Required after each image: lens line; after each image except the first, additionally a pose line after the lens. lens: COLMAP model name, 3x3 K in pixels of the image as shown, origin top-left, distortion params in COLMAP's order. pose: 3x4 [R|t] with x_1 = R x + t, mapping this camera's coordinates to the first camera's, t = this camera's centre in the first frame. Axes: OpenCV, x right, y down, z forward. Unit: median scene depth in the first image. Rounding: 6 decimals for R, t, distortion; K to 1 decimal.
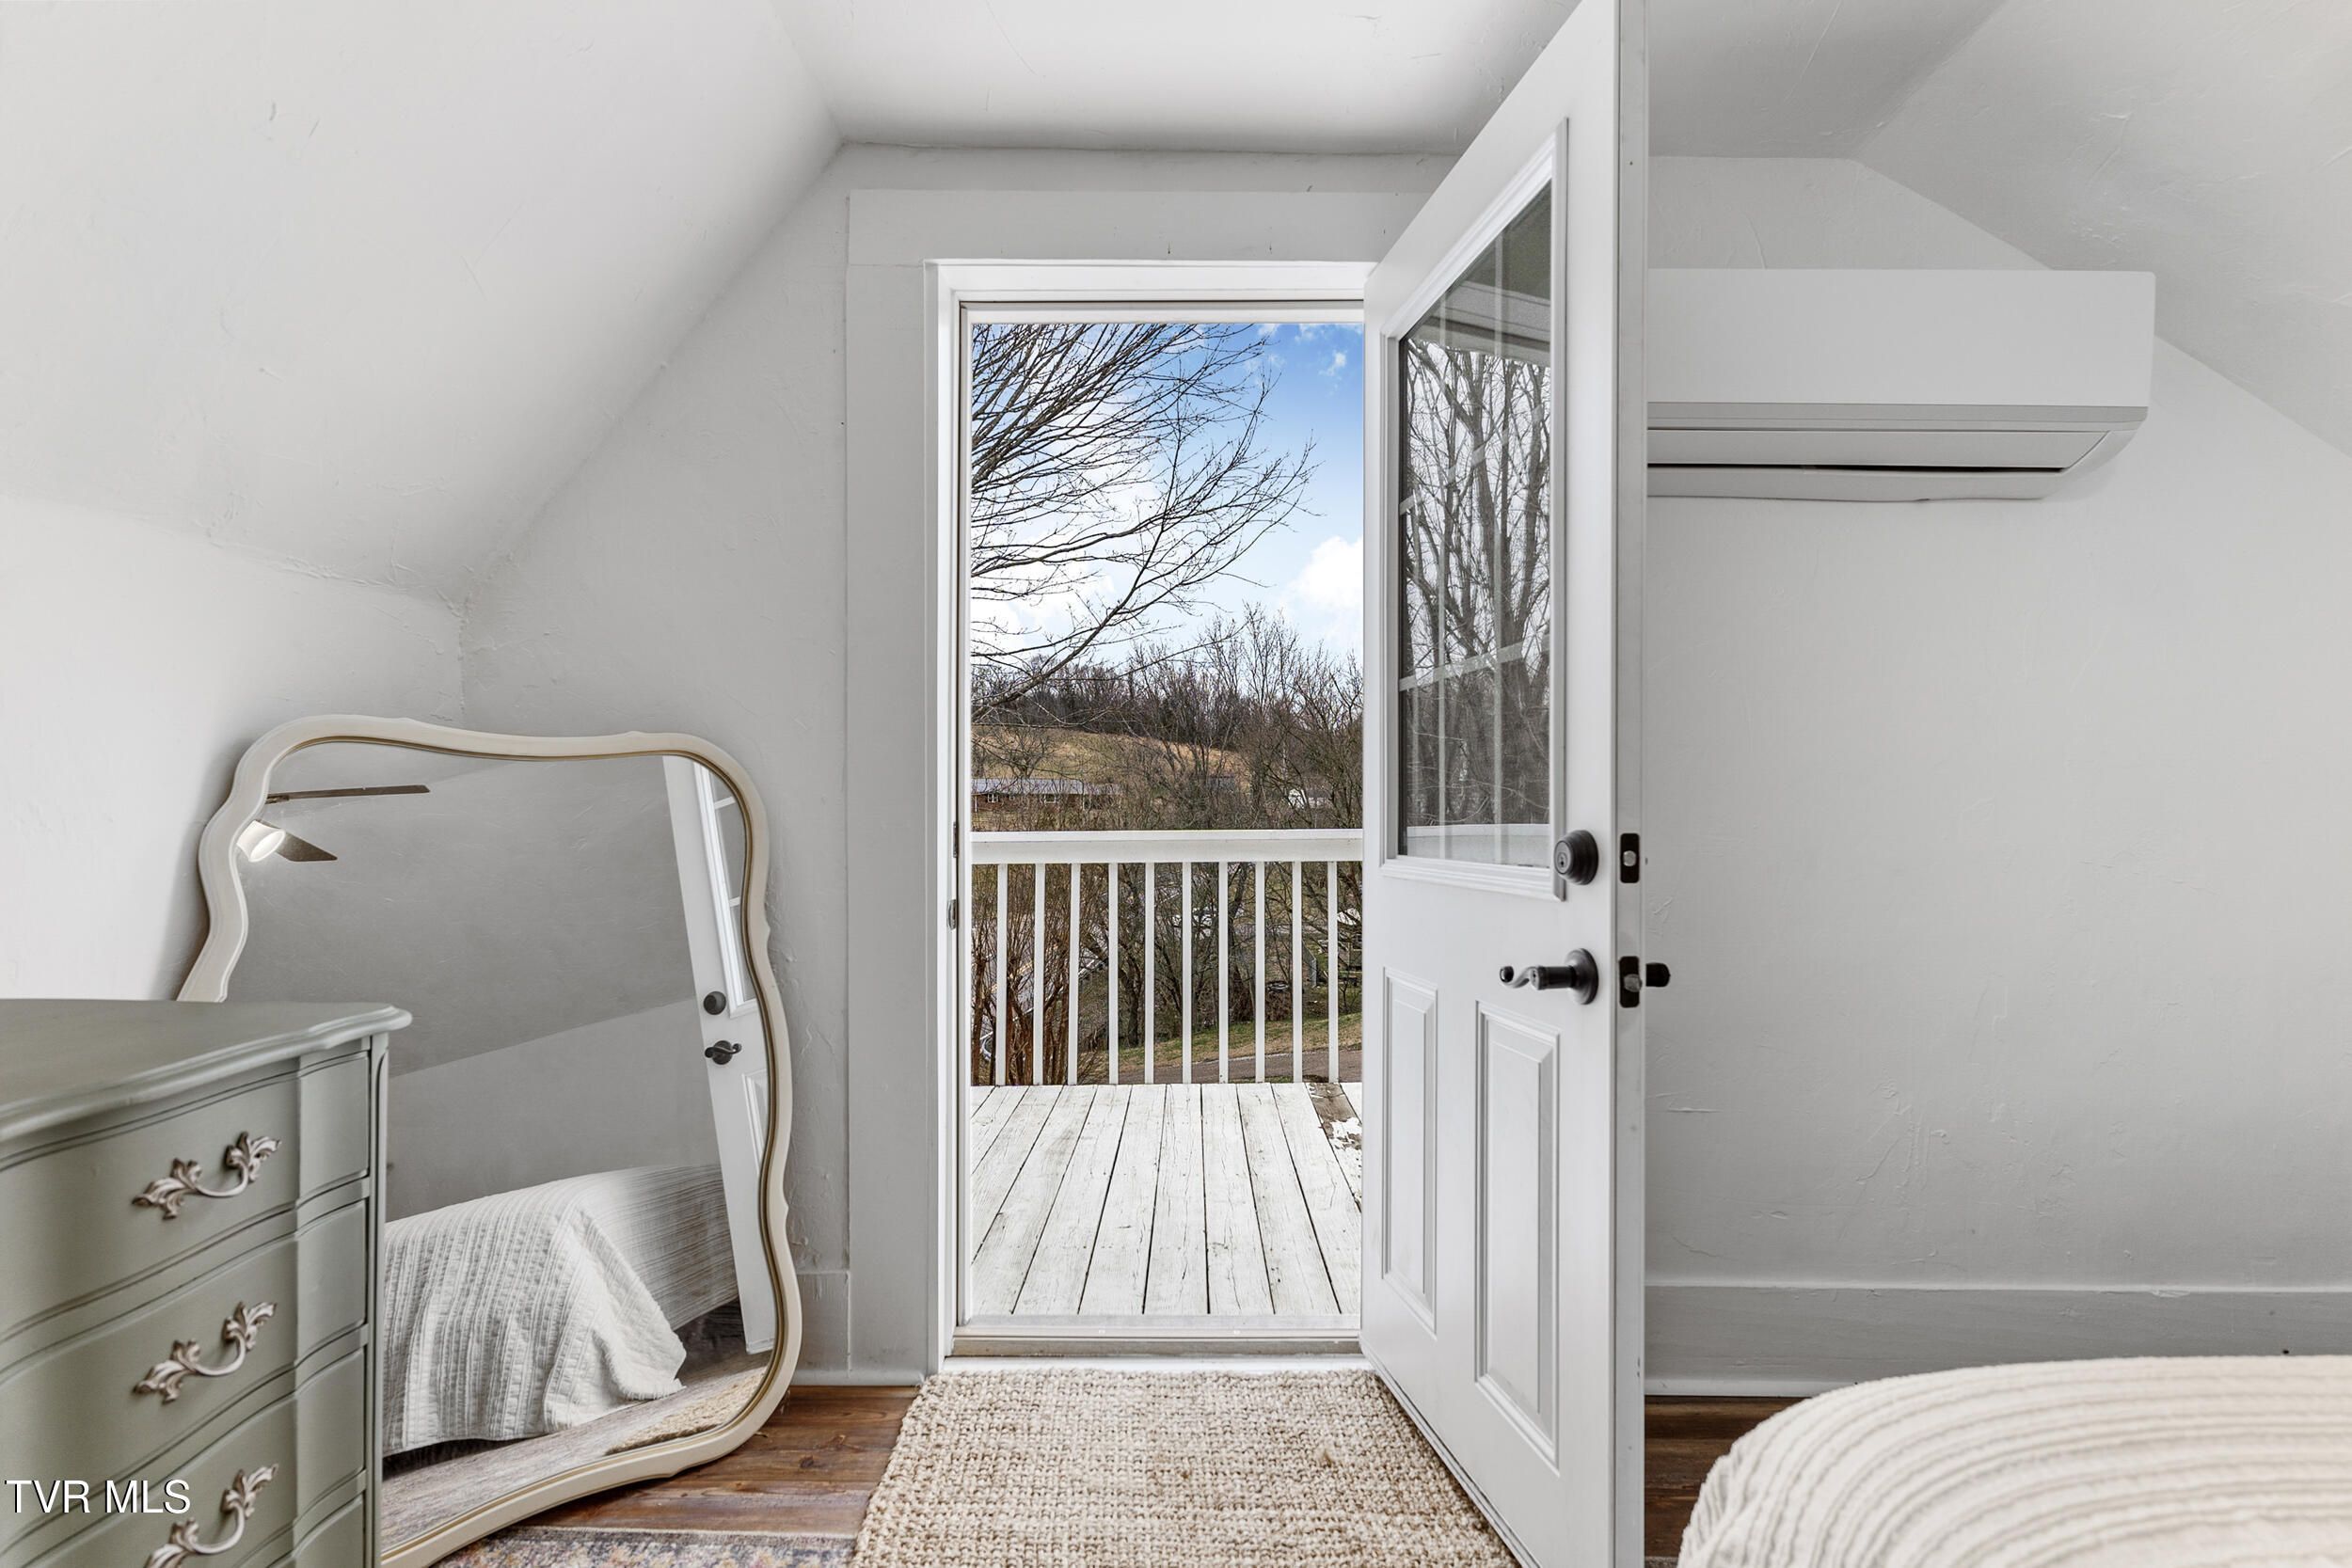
lens RADIAL K [[1110.3, 0, 1181.7], [0, 1110.3, 832.3], [0, 0, 1]] dist [-0.001049, -0.000251]
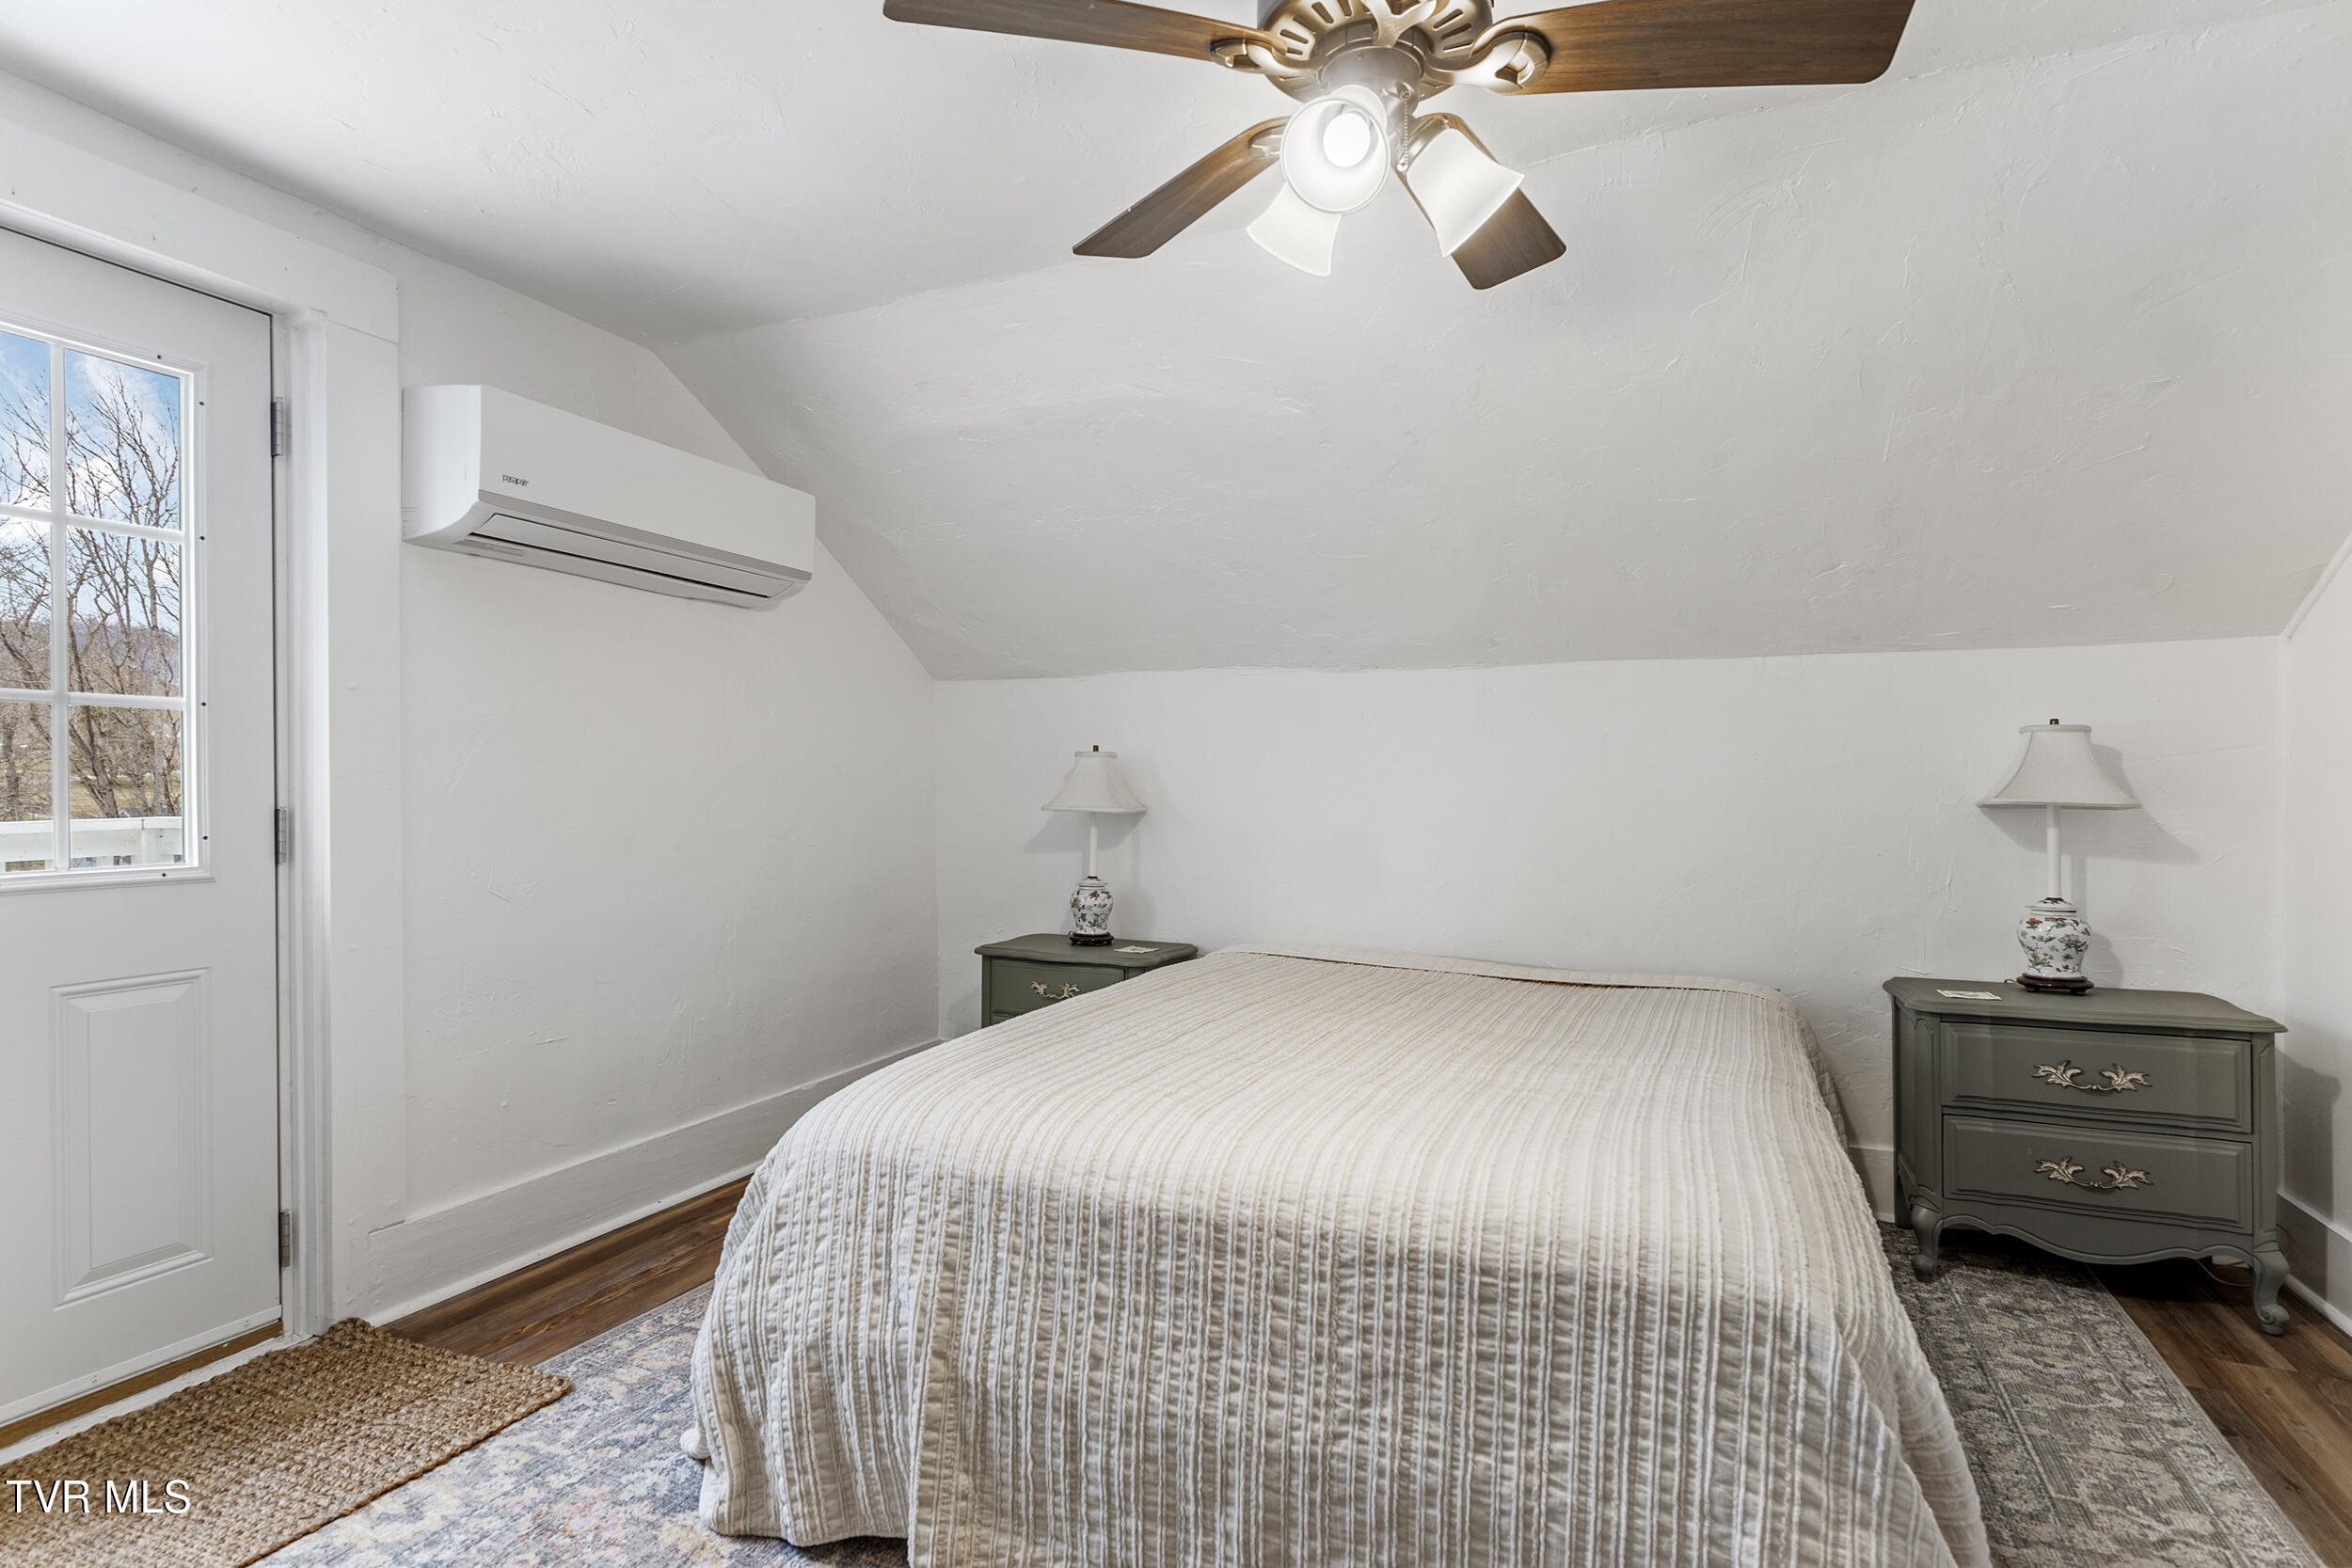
lens RADIAL K [[1162.6, 0, 1176.0], [0, 1162.6, 784.0], [0, 0, 1]] dist [-0.001045, -0.000244]
pose [[0.399963, -0.003479, 0.916525, -0.571206], [0.005323, 0.999985, 0.001473, -0.051997], [-0.916516, 0.004290, 0.399975, -0.251320]]
